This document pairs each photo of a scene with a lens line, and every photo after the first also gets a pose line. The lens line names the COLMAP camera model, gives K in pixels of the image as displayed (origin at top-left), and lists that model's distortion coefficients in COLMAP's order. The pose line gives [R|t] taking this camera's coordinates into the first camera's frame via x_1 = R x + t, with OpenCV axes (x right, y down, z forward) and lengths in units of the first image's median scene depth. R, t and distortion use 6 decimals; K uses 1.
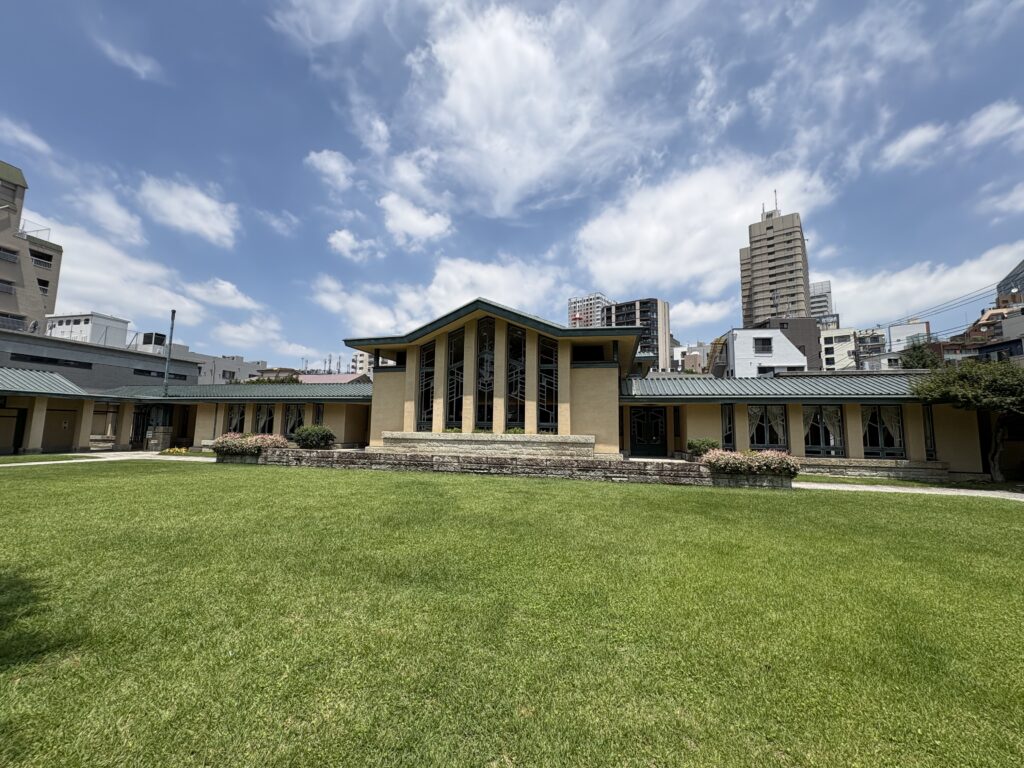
lens RADIAL K [[411.0, 0, 512.0], [0, 411.0, 384.0], [0, 0, 1]] dist [-0.000021, -0.000039]
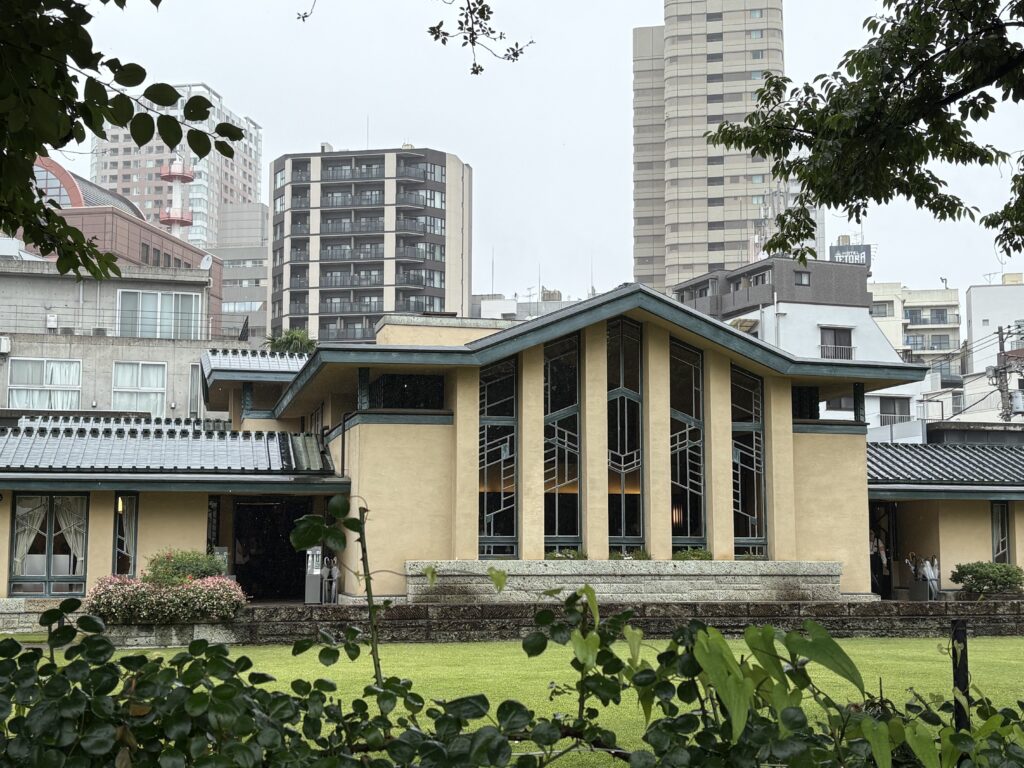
lens RADIAL K [[1396.6, 0, 512.0], [0, 1396.6, 384.0], [0, 0, 1]] dist [0.031672, 0.029434]
pose [[0.889091, 0.038189, 0.456135, -0.909729], [-0.038619, 0.999219, -0.008383, -0.065983], [-0.456099, -0.010162, 0.889871, -0.389665]]
